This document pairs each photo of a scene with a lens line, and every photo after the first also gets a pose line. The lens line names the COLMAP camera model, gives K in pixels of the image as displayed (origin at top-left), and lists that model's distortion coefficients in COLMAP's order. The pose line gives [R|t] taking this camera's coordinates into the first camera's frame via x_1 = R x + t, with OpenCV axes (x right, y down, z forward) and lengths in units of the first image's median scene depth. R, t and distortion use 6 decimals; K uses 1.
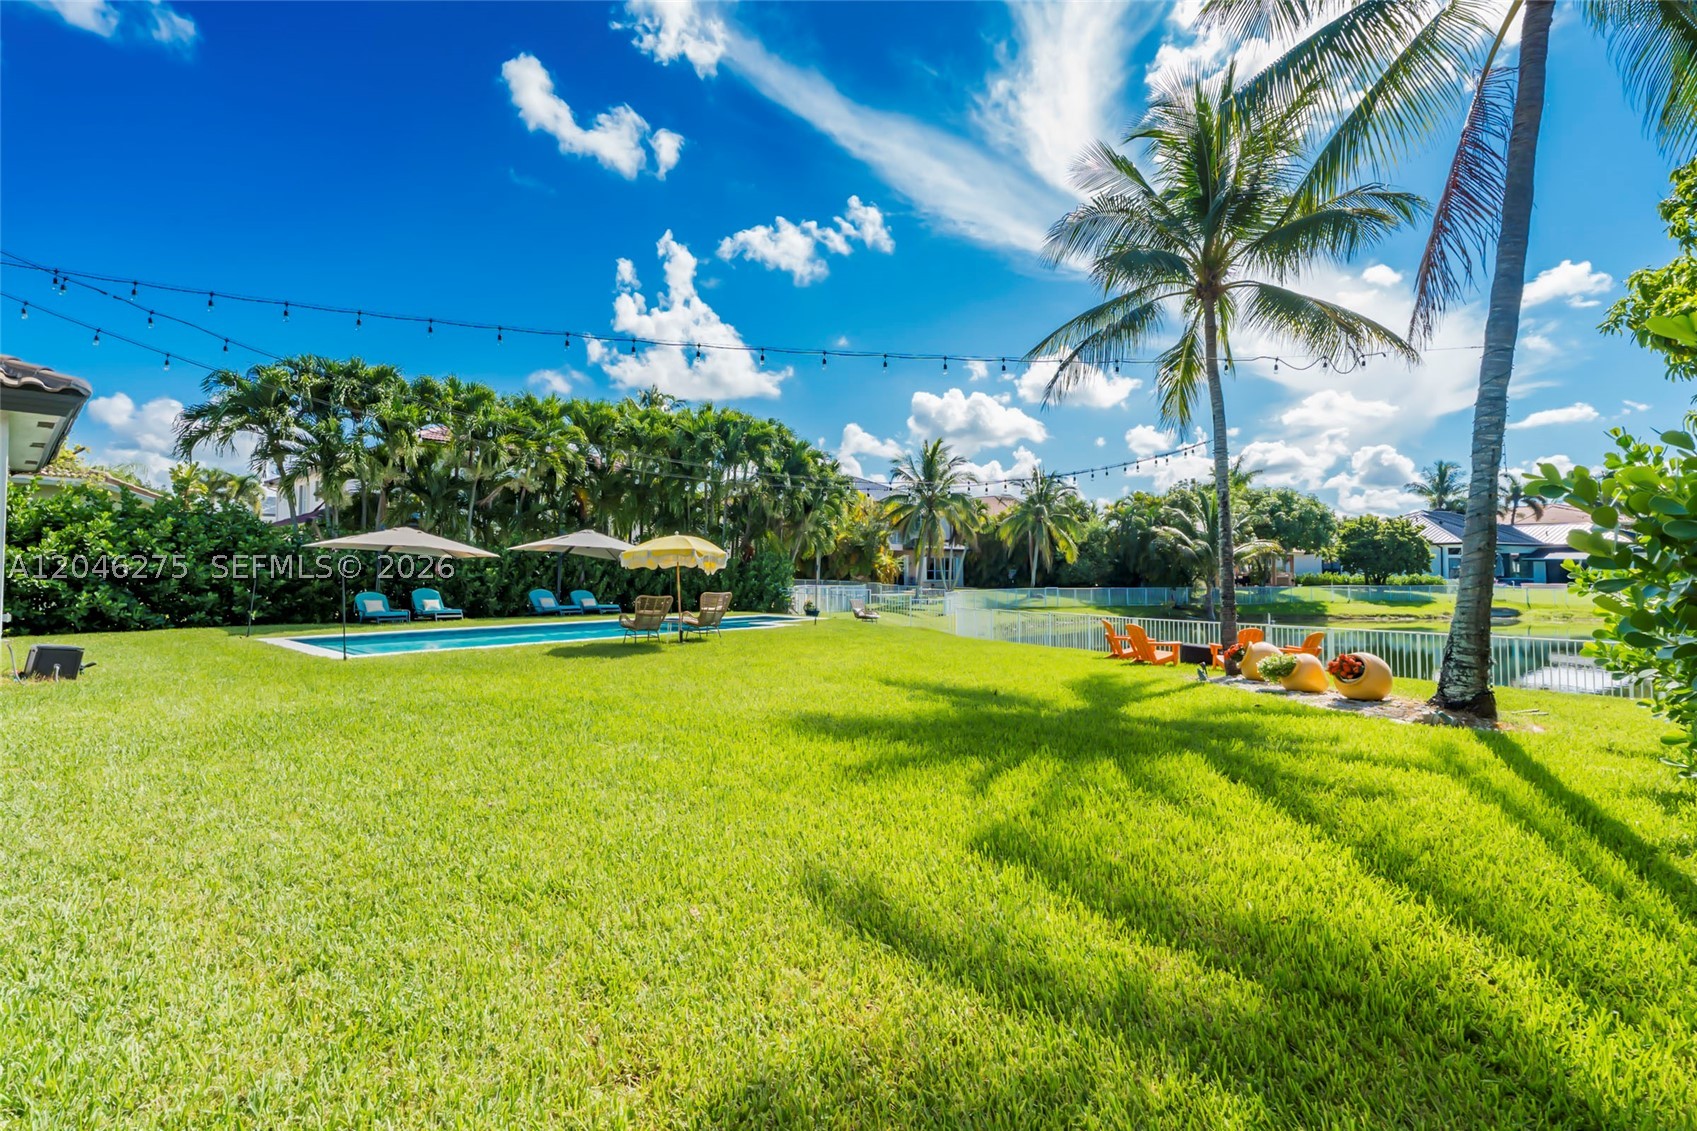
lens RADIAL K [[782.3, 0, 848.4], [0, 782.3, 562.0], [0, 0, 1]] dist [0.001750, 0.003266]
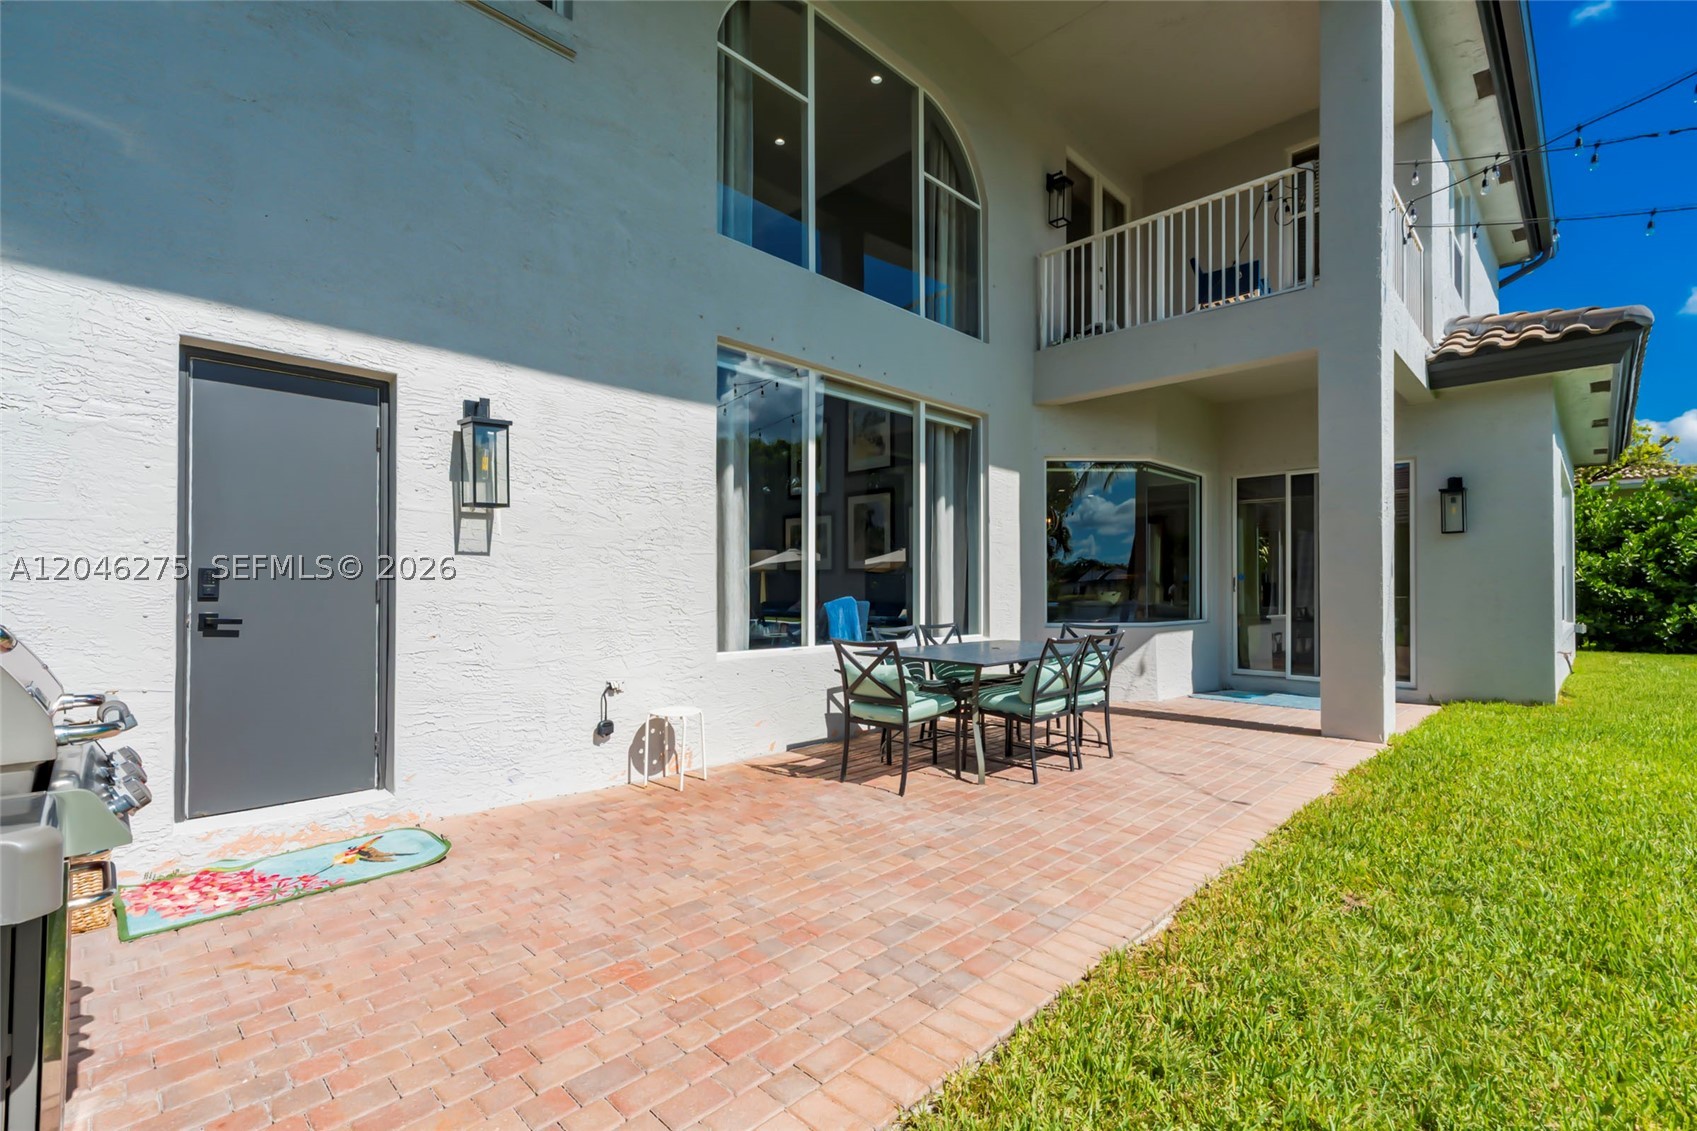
lens RADIAL K [[782.3, 0, 850.2], [0, 782.3, 576.7], [0, 0, 1]] dist [0.001750, 0.003266]
pose [[-0.020997, -0.025247, -0.999461, -0.120852], [0.015030, 0.999560, -0.025566, 0.017541], [0.999667, -0.015558, -0.020608, 0.145333]]
